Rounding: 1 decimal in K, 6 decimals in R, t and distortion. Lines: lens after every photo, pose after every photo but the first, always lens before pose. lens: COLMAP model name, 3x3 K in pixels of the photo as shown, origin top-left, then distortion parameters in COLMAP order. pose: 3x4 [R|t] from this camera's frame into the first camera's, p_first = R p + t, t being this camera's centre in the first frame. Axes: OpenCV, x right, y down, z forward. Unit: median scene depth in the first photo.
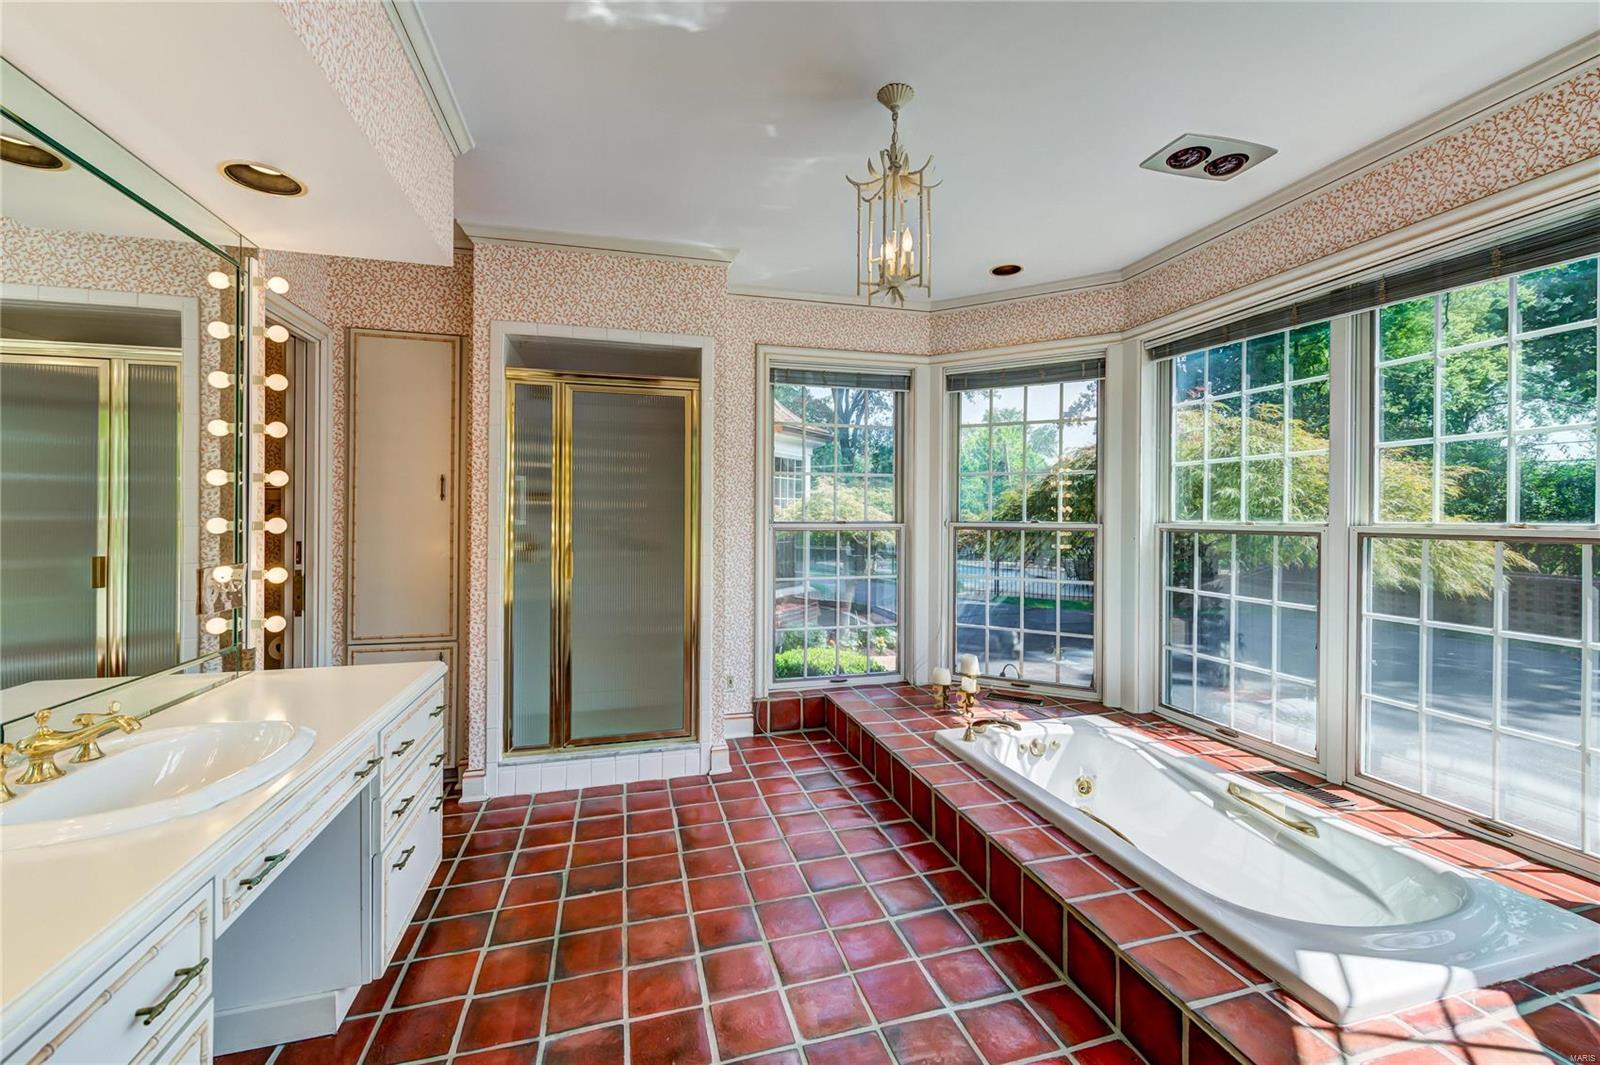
lens RADIAL K [[649.4, 0, 786.3], [0, 649.4, 522.6], [0, 0, 1]] dist [0.002792, -0.001579]
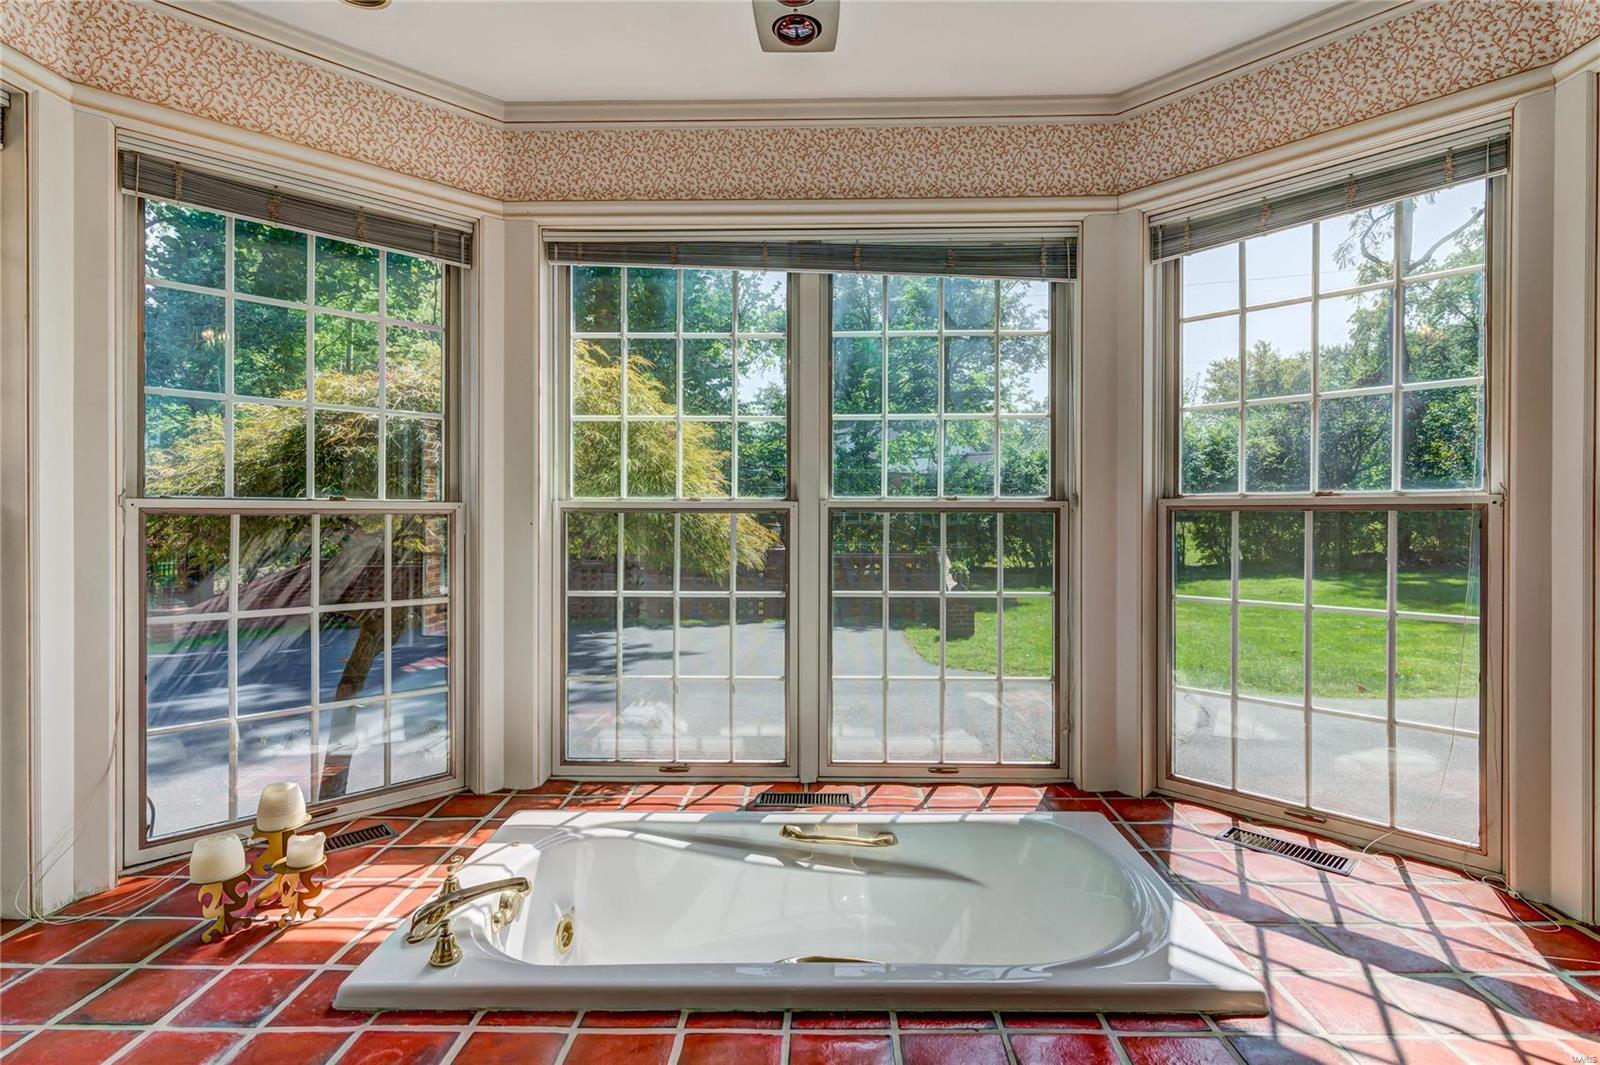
lens RADIAL K [[808.0, 0, 799.2], [0, 808.0, 518.4], [0, 0, 1]] dist [0.010424, -0.001827]
pose [[0.258018, -0.019215, 0.965949, -0.211857], [0.009574, 0.999804, 0.017331, 0.007708], [-0.966093, 0.004776, 0.258151, 0.598220]]
